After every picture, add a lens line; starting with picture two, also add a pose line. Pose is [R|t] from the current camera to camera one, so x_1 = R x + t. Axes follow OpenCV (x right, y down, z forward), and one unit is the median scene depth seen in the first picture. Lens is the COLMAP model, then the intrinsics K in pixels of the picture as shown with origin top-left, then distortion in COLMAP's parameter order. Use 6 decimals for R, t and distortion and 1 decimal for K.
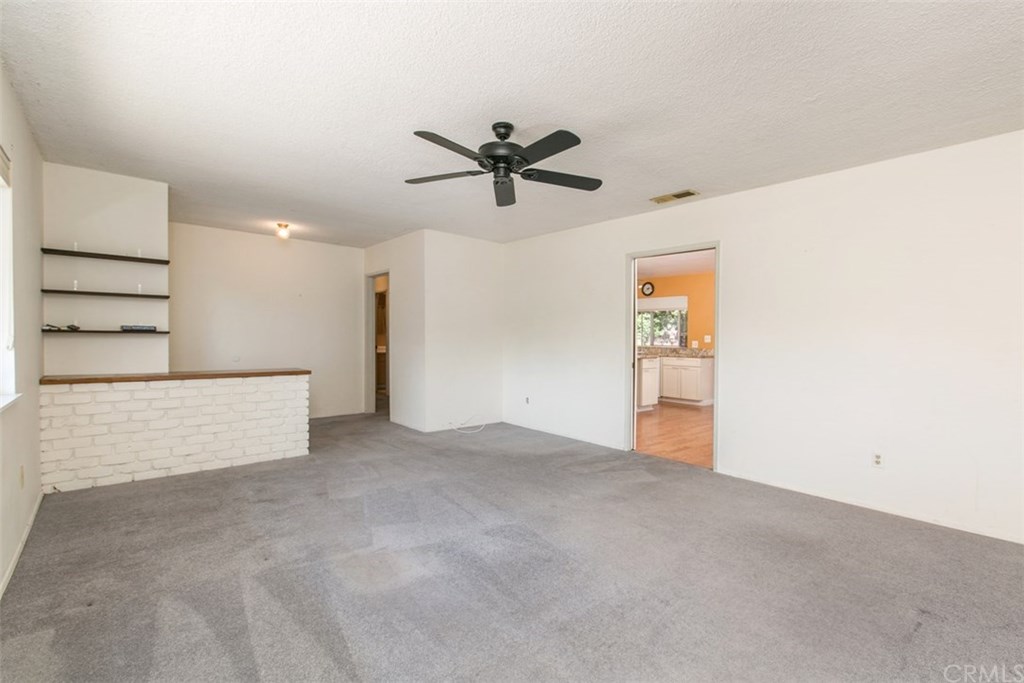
lens RADIAL K [[460.3, 0, 514.2], [0, 460.3, 342.0], [0, 0, 1]] dist [-0.002332, -0.000017]
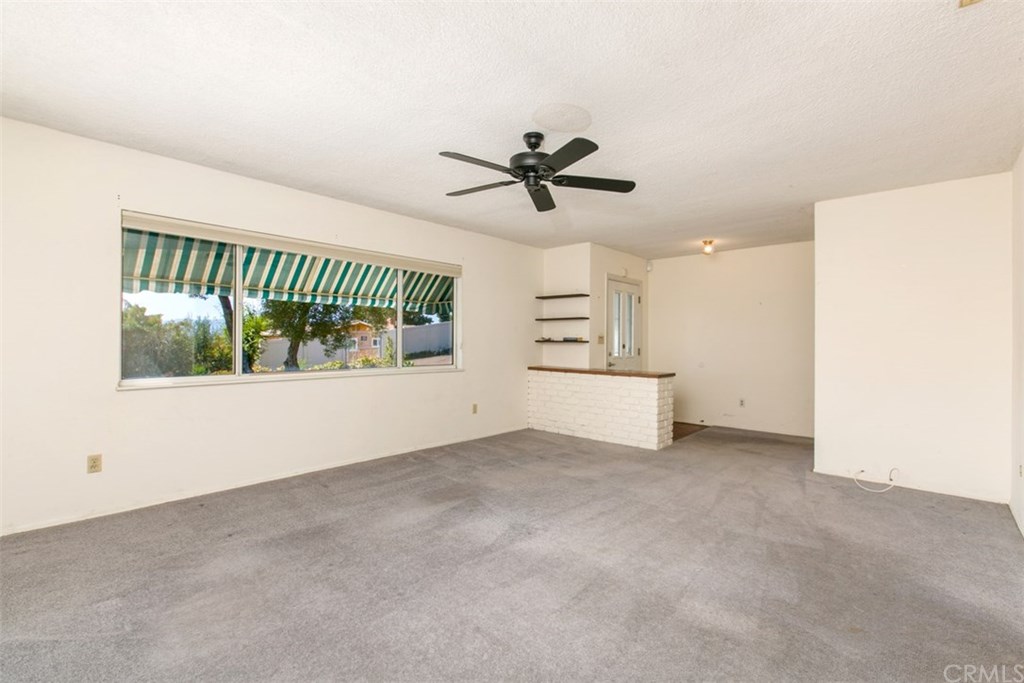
lens RADIAL K [[460.3, 0, 516.3], [0, 460.3, 339.5], [0, 0, 1]] dist [-0.002332, -0.000017]
pose [[0.139677, -0.010237, -0.990144, 0.697844], [-0.017609, 0.999763, -0.012821, -0.004373], [0.990041, 0.019226, 0.139464, 0.572729]]
